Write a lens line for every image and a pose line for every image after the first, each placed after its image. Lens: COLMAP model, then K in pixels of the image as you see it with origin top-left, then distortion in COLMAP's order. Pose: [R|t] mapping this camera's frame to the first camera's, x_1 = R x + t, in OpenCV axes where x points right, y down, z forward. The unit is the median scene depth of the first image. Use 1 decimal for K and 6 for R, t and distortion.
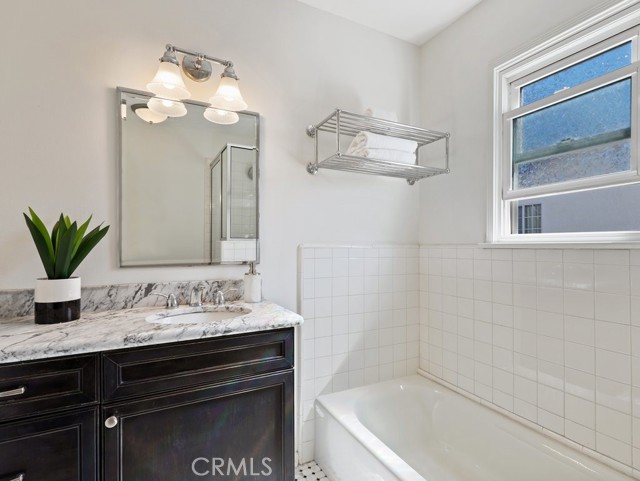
lens RADIAL K [[327.5, 0, 321.1], [0, 327.5, 245.6], [0, 0, 1]] dist [0.008953, -0.001201]
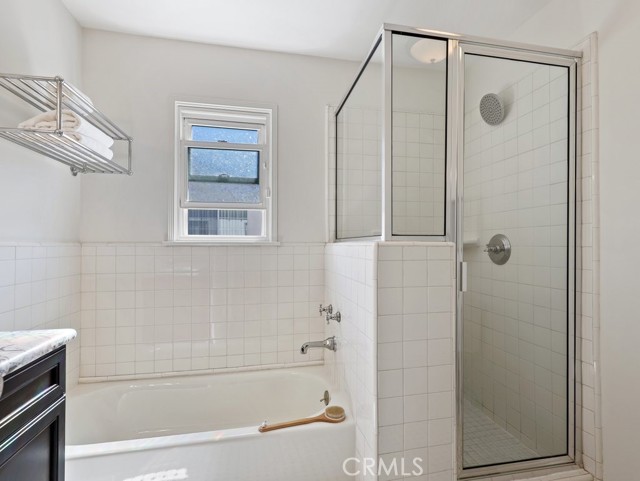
lens RADIAL K [[327.5, 0, 323.5], [0, 327.5, 241.4], [0, 0, 1]] dist [0.008953, -0.001201]
pose [[0.260974, 0.009830, 0.965296, -0.522017], [-0.004736, 0.999949, -0.008903, -0.000010], [-0.965334, -0.002248, 0.261007, 0.133333]]
